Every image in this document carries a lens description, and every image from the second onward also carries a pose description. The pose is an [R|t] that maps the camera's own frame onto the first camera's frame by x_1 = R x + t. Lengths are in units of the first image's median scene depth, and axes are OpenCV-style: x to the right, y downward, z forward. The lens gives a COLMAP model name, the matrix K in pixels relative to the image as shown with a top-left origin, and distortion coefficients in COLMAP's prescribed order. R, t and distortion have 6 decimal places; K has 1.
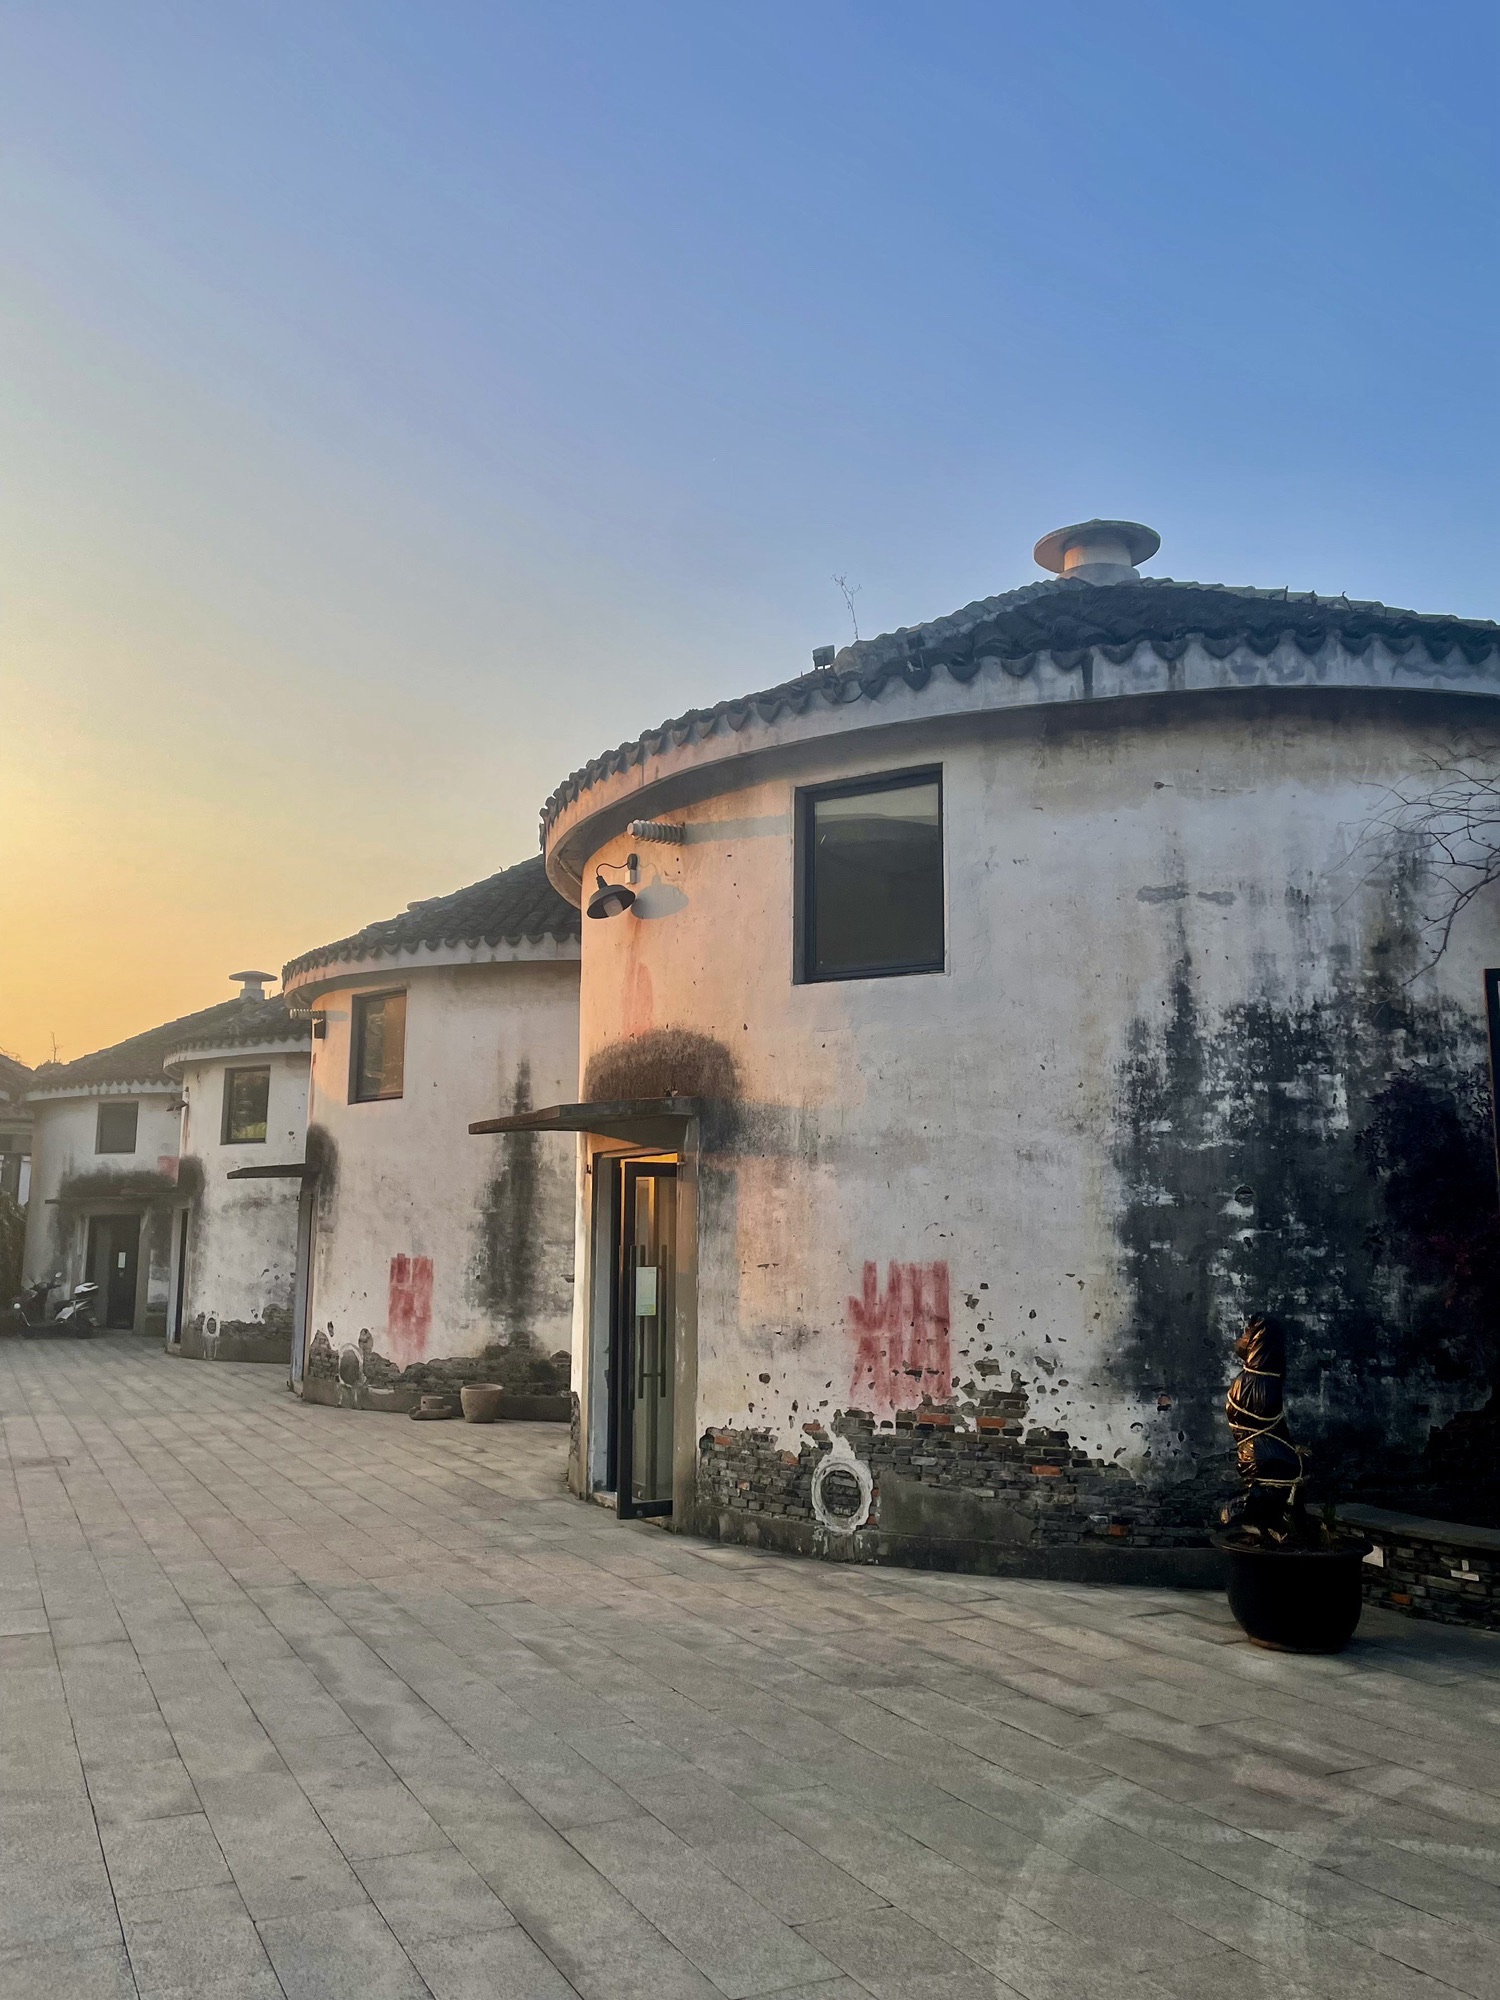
lens RADIAL K [[1581.1, 0, 750.0], [0, 1581.1, 1000.0], [0, 0, 1]] dist [0.093467, -0.001106]
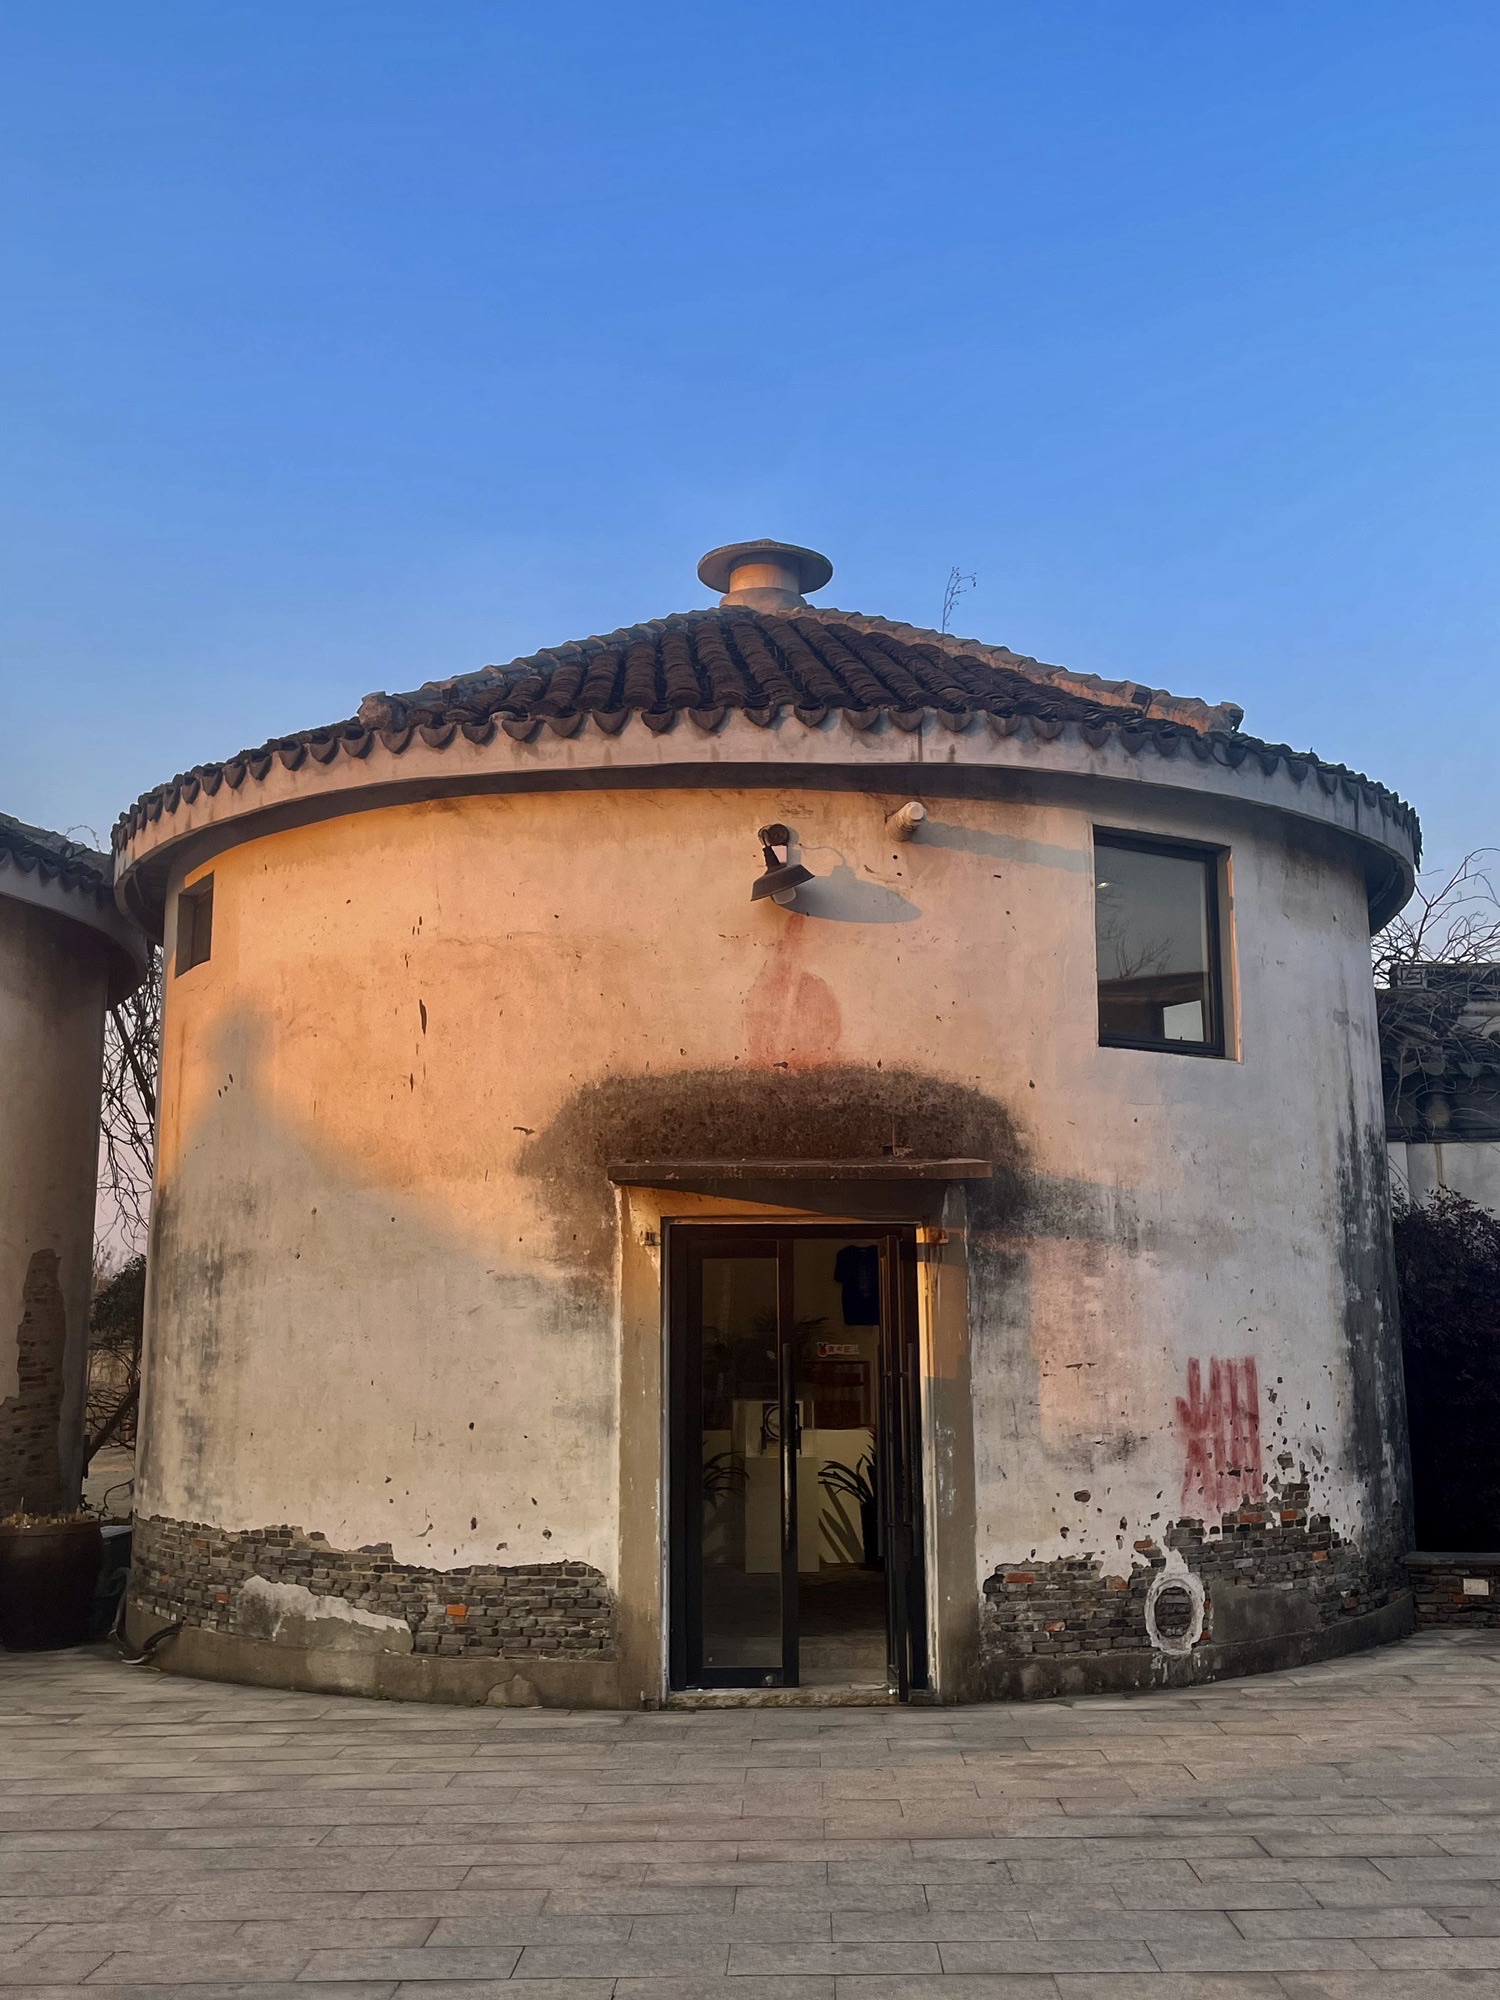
lens RADIAL K [[1961.4, 0, 750.0], [0, 1961.4, 1000.0], [0, 0, 1]] dist [0.069720, 0.002876]
pose [[0.445018, 0.144379, 0.883806, -1.081093], [-0.125092, 0.987264, -0.098293, 0.101672], [-0.886742, -0.066815, 0.457411, 0.701397]]
